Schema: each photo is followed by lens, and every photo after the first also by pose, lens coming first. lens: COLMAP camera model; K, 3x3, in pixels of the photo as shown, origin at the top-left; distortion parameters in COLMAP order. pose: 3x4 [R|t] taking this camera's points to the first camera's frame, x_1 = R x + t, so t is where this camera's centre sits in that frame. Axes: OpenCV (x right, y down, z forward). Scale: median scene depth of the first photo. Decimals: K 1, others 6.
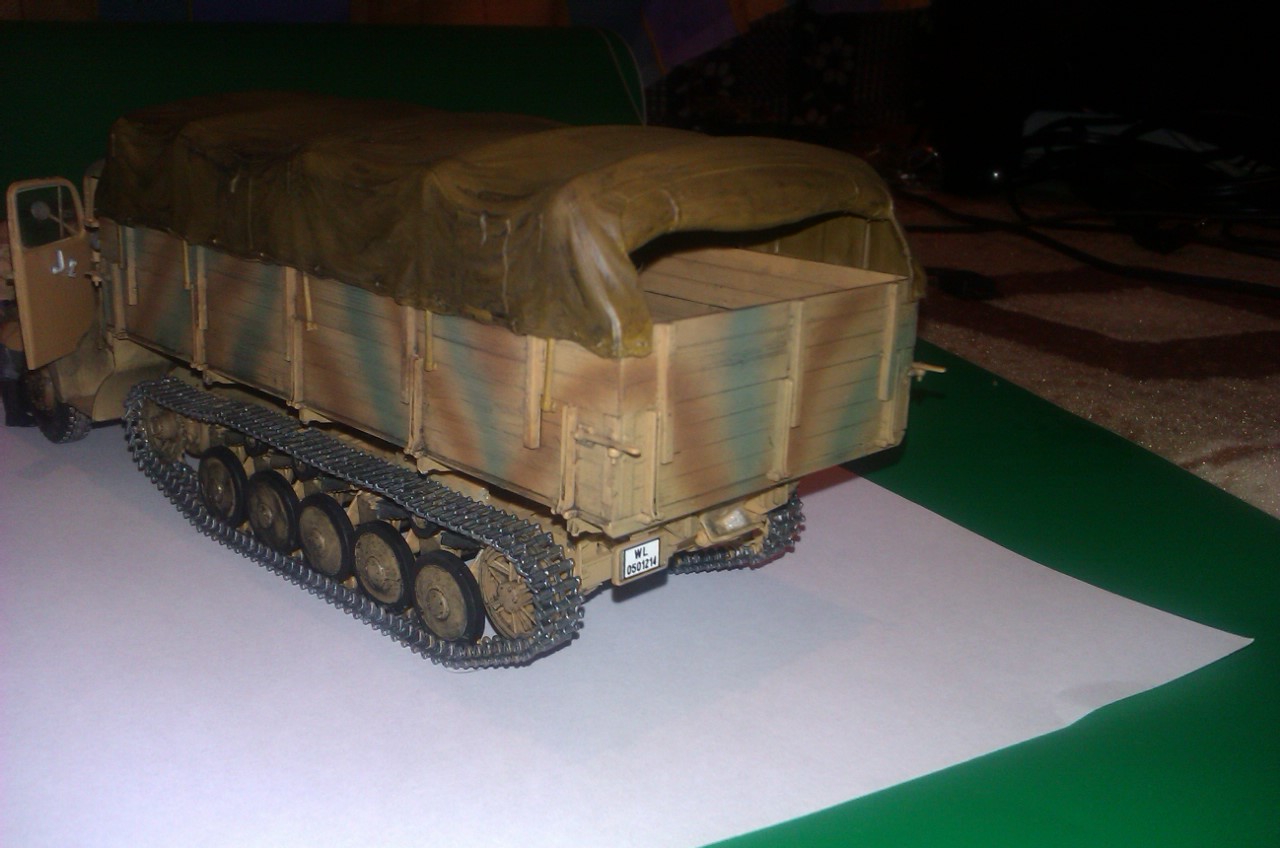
lens RADIAL K [[1313.6, 0, 645.7], [0, 1313.6, 426.2], [0, 0, 1]] dist [0.000708, 0.000000]
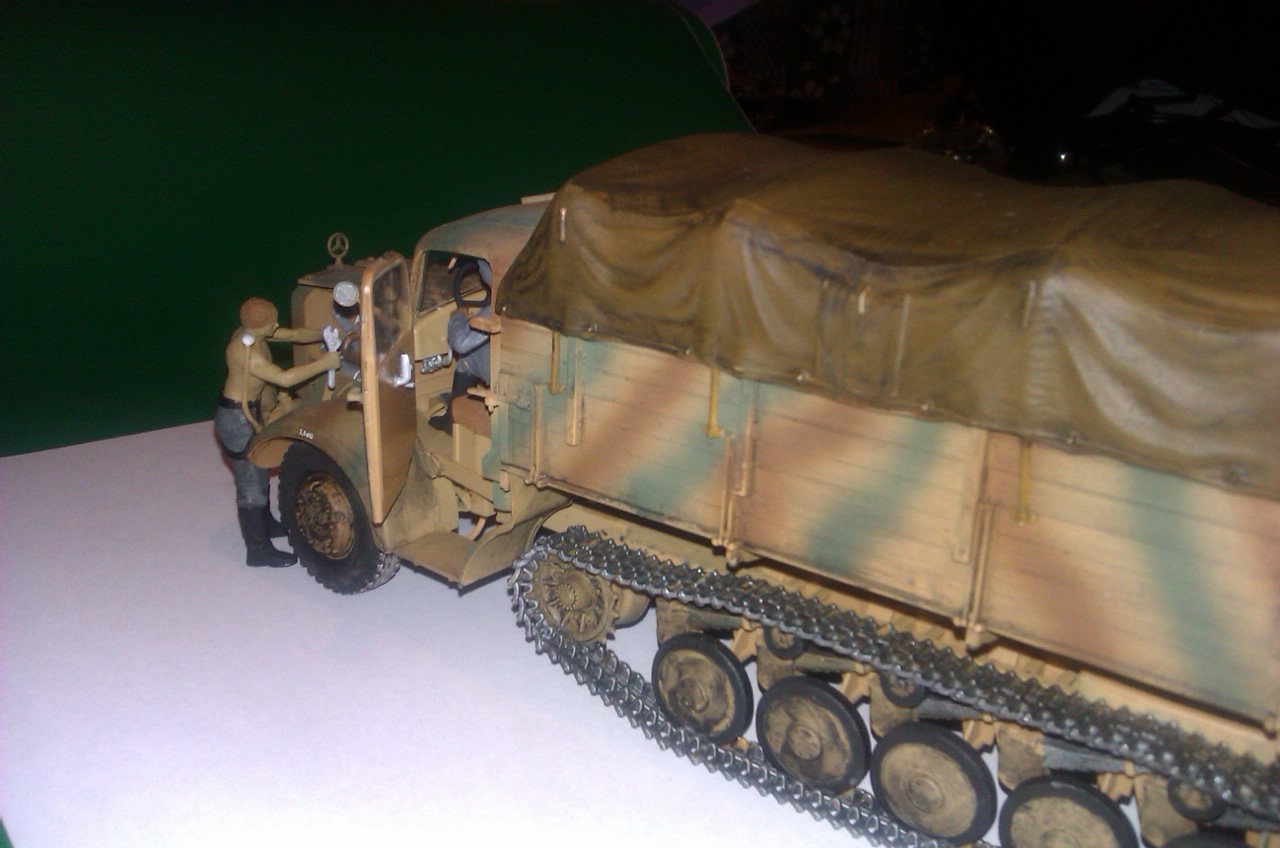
lens RADIAL K [[1313.6, 0, 628.2], [0, 1313.6, 424.1], [0, 0, 1]] dist [0.000708, 0.000000]
pose [[0.996032, -0.034460, 0.082058, -0.508401], [0.032150, 0.999053, 0.029303, -0.149485], [-0.082990, -0.026548, 0.996197, 0.348964]]
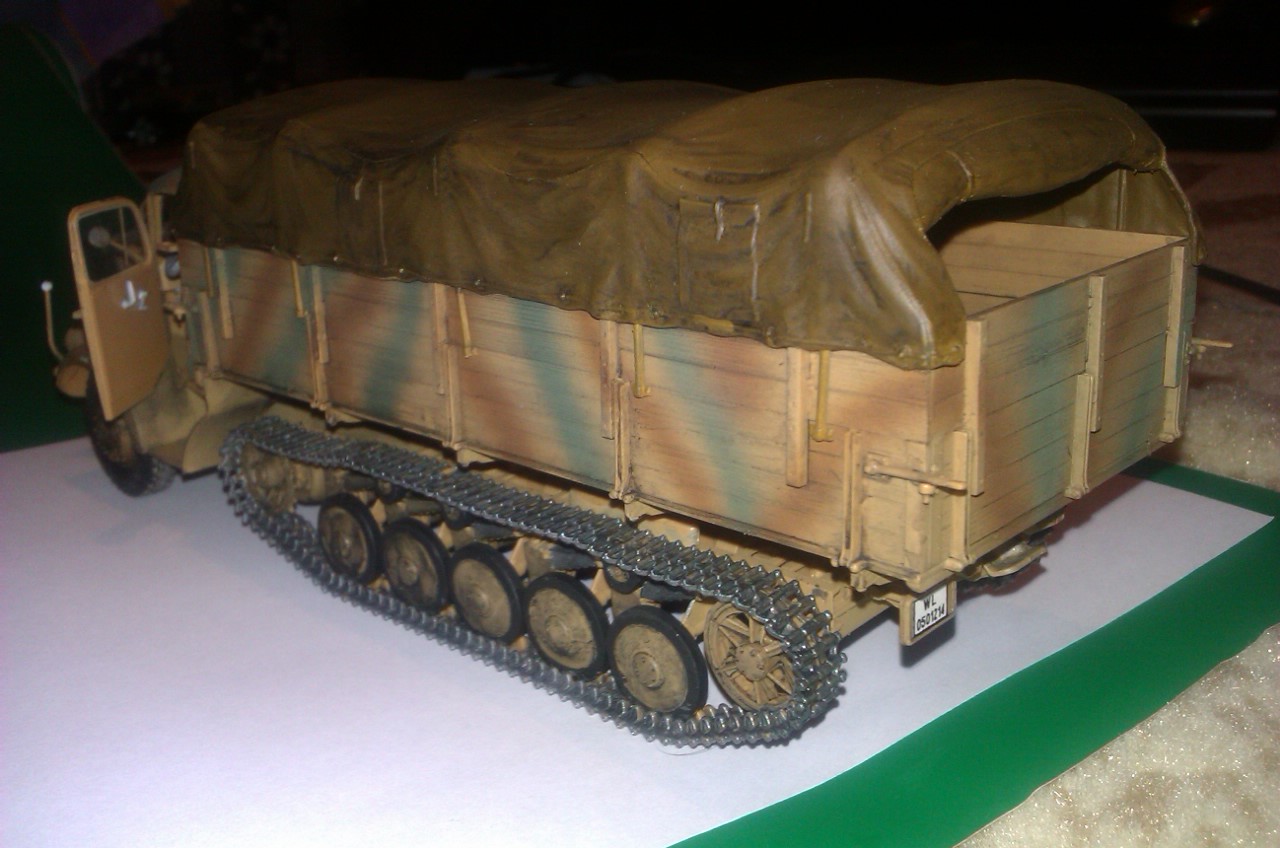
lens RADIAL K [[1313.6, 0, 643.8], [0, 1313.6, 423.9], [0, 0, 1]] dist [0.000708, 0.000000]
pose [[0.996871, -0.078936, -0.004052, -0.144279], [0.078989, 0.996757, 0.015345, -0.034147], [0.002827, -0.015617, 0.999874, 0.163138]]
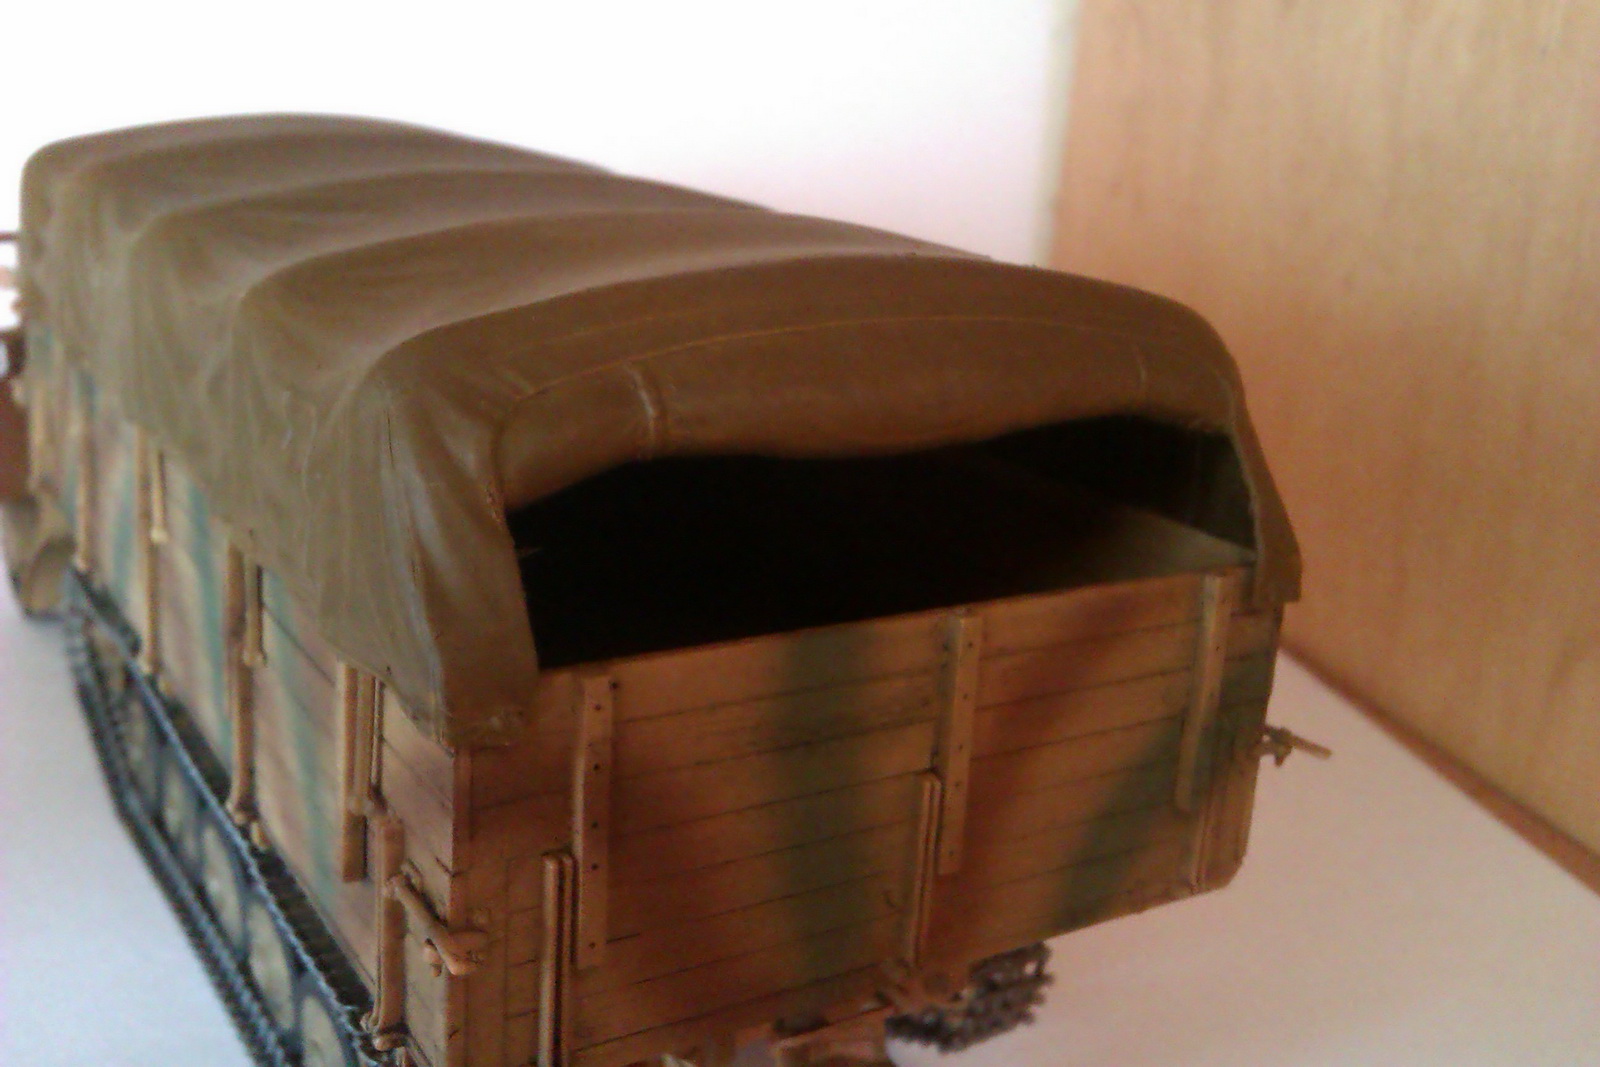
lens RADIAL K [[1642.0, 0, 796.6], [0, 1642.0, 541.8], [0, 0, 1]] dist [0.000708, 0.000000]
pose [[0.973310, 0.098917, -0.207082, 0.153020], [-0.098703, 0.995052, 0.011389, -0.106159], [0.207184, 0.009355, 0.978257, 0.370876]]
